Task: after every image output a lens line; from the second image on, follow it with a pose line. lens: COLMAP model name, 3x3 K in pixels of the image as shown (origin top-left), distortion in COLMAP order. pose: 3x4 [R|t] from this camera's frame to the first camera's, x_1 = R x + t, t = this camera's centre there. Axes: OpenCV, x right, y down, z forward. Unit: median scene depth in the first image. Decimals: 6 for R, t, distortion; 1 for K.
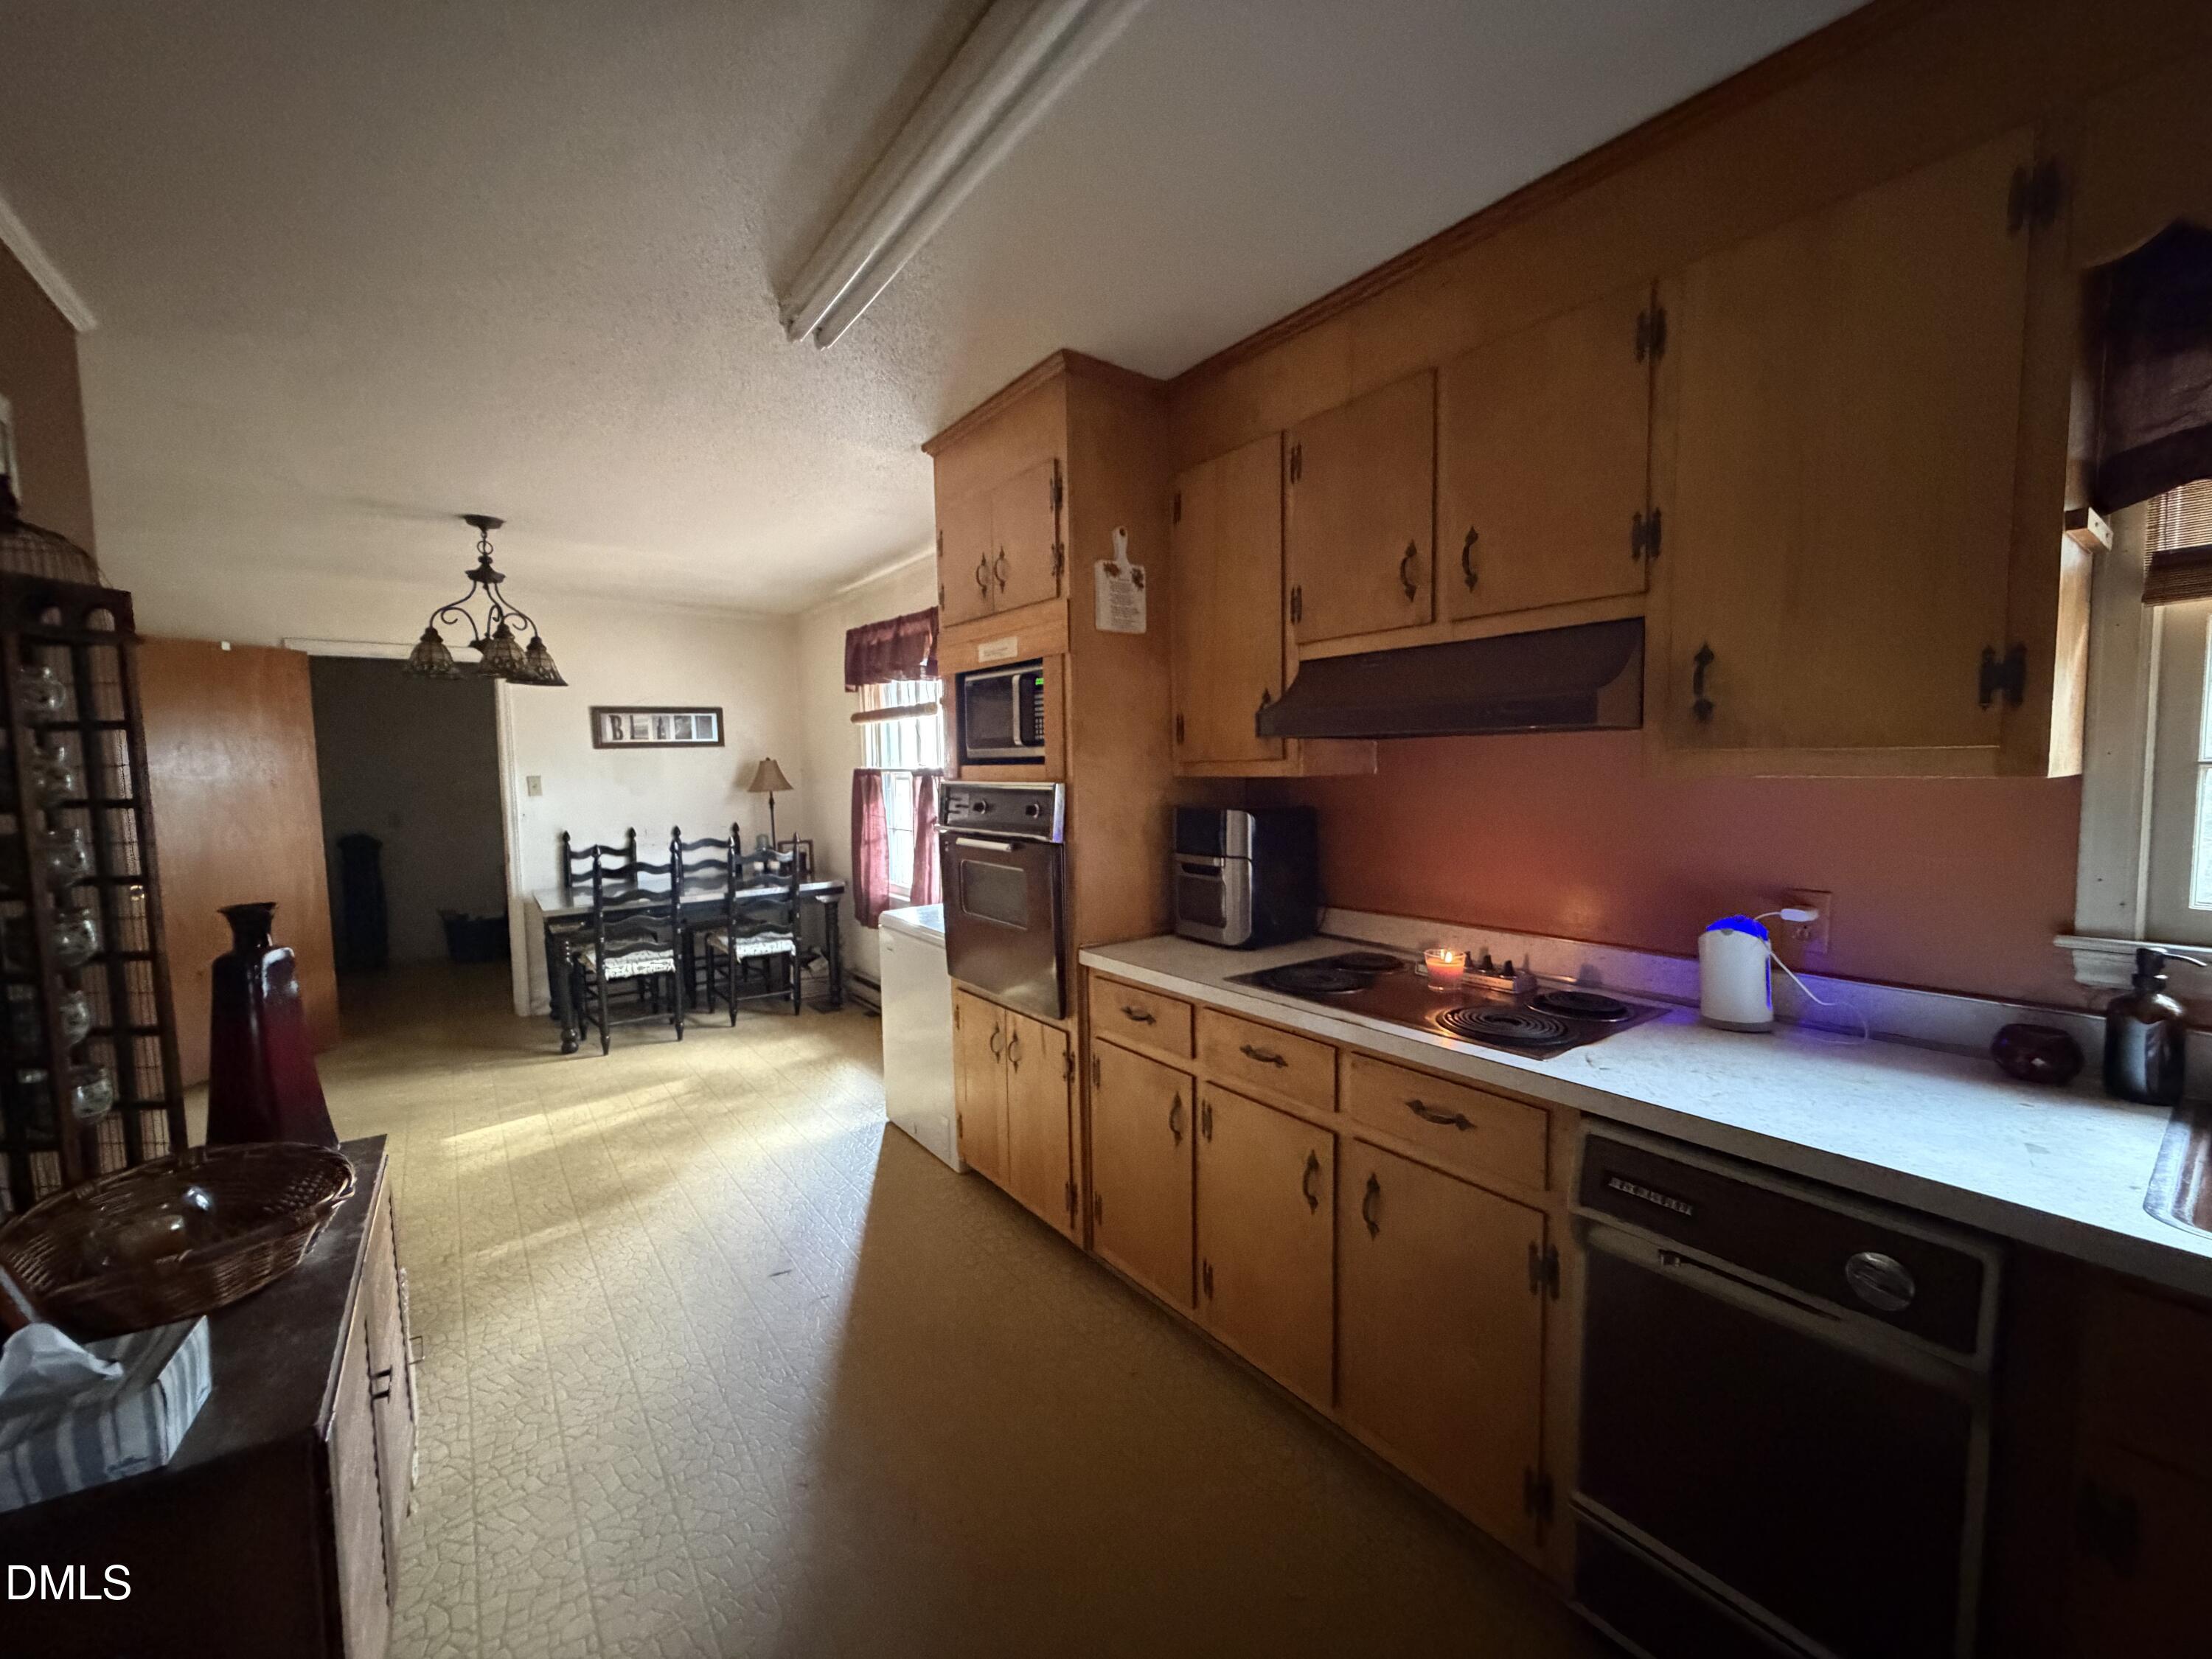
lens RADIAL K [[877.3, 0, 1105.8], [0, 877.3, 826.9], [0, 0, 1]] dist [0.000851, -0.000070]
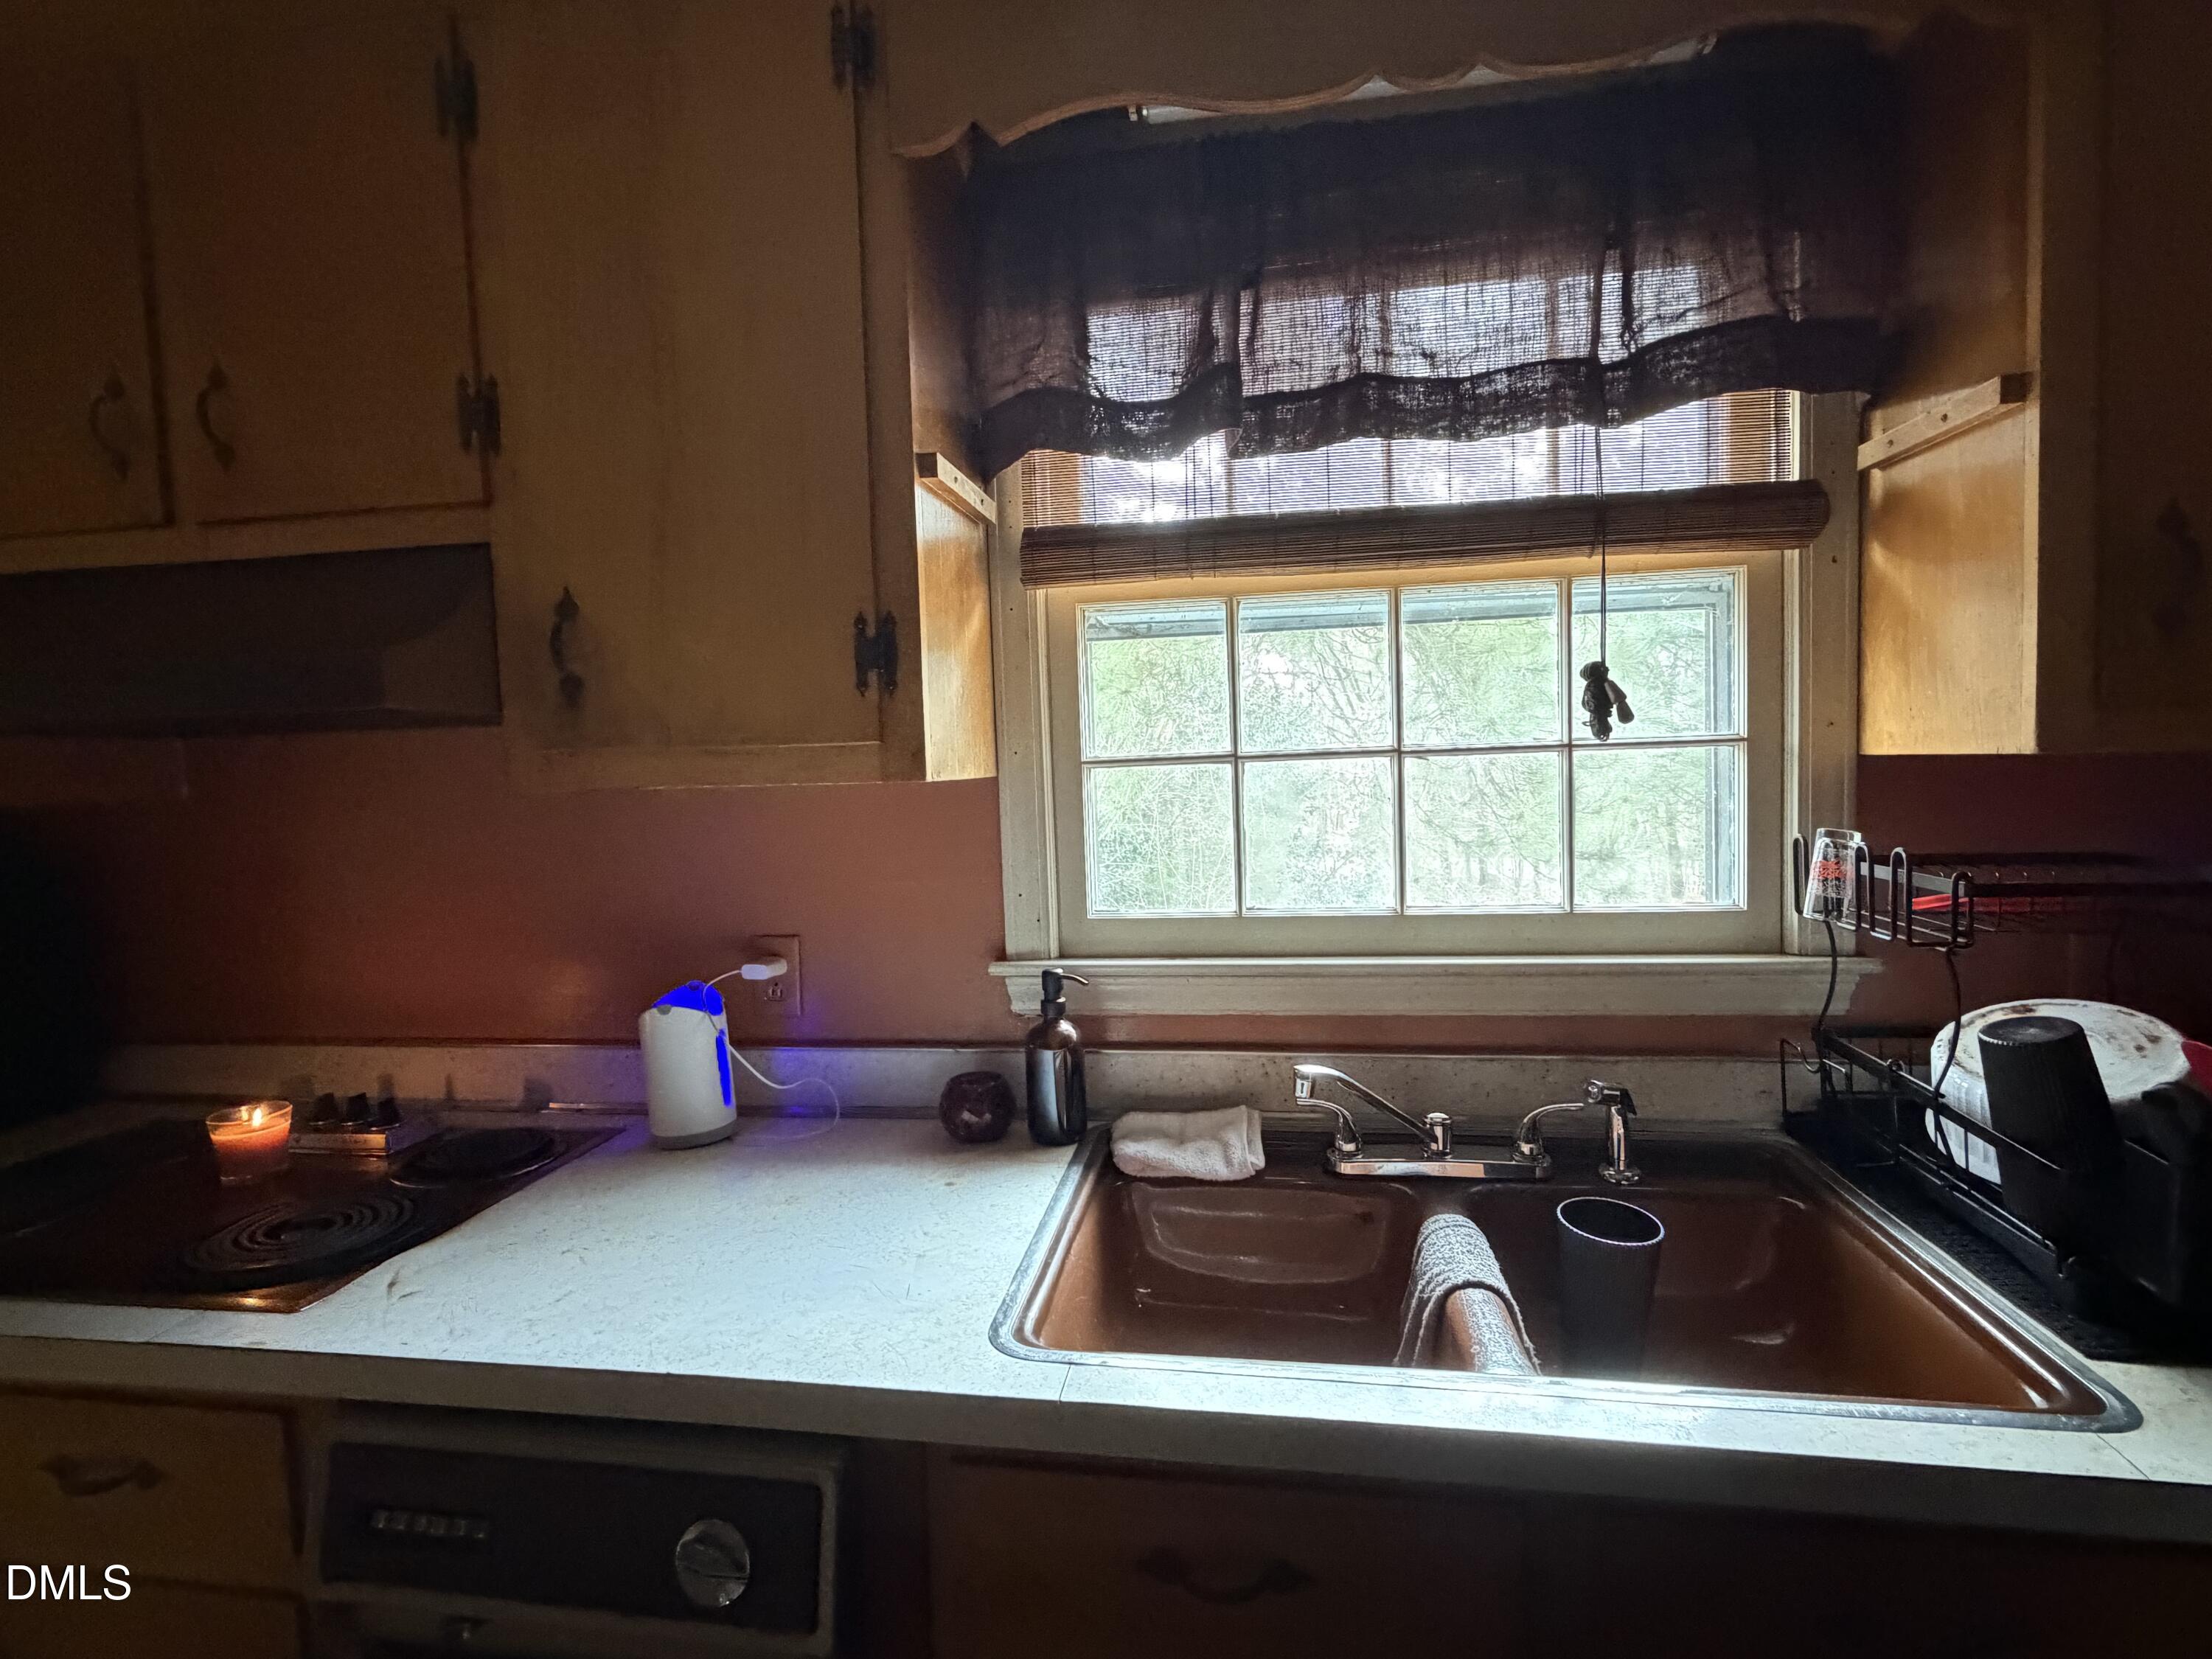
lens RADIAL K [[1065.5, 0, 1095.0], [0, 1065.5, 826.1], [0, 0, 1]] dist [0.002266, -0.000636]
pose [[0.719109, -0.049049, 0.693164, 0.290012], [0.067546, 0.997716, 0.000525, -0.003357], [-0.691607, 0.046443, 0.720779, 0.109684]]
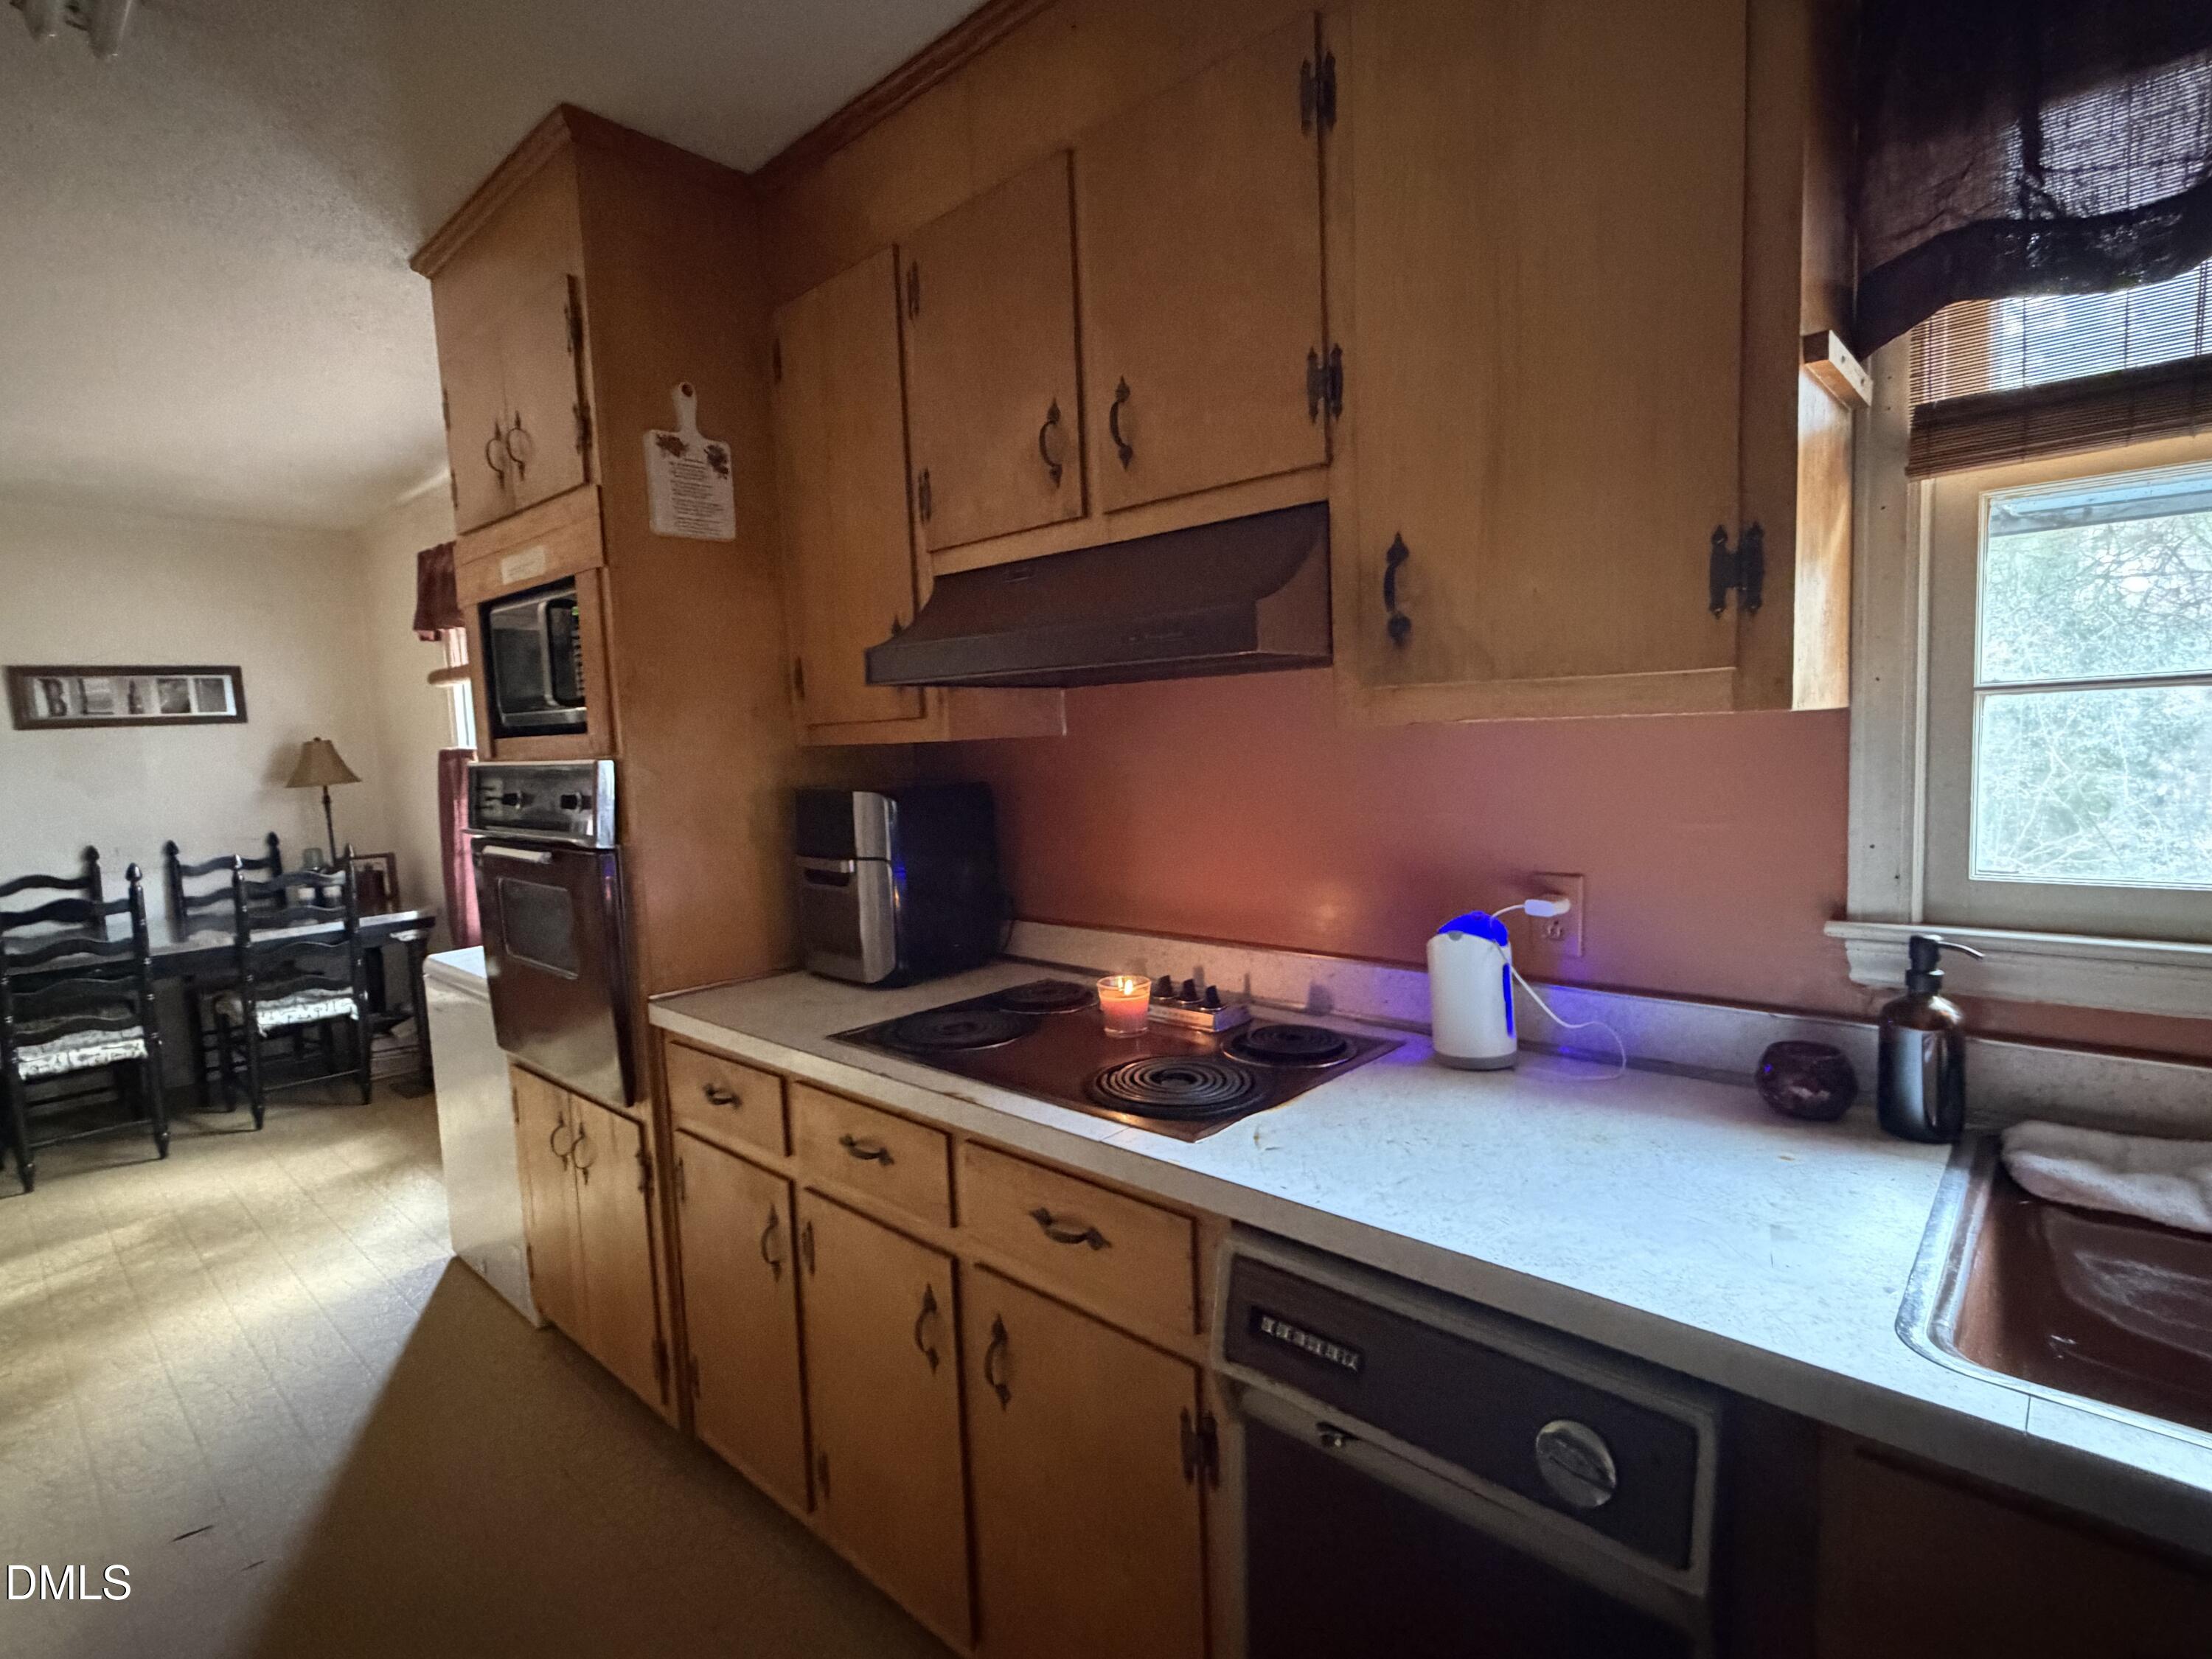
lens RADIAL K [[1065.5, 0, 1106.6], [0, 1065.5, 830.7], [0, 0, 1]] dist [0.002266, -0.000636]
pose [[0.982980, -0.040851, 0.179115, 0.206798], [0.037615, 0.999062, 0.021431, 0.001262], [-0.179822, -0.014328, 0.983595, 0.138054]]
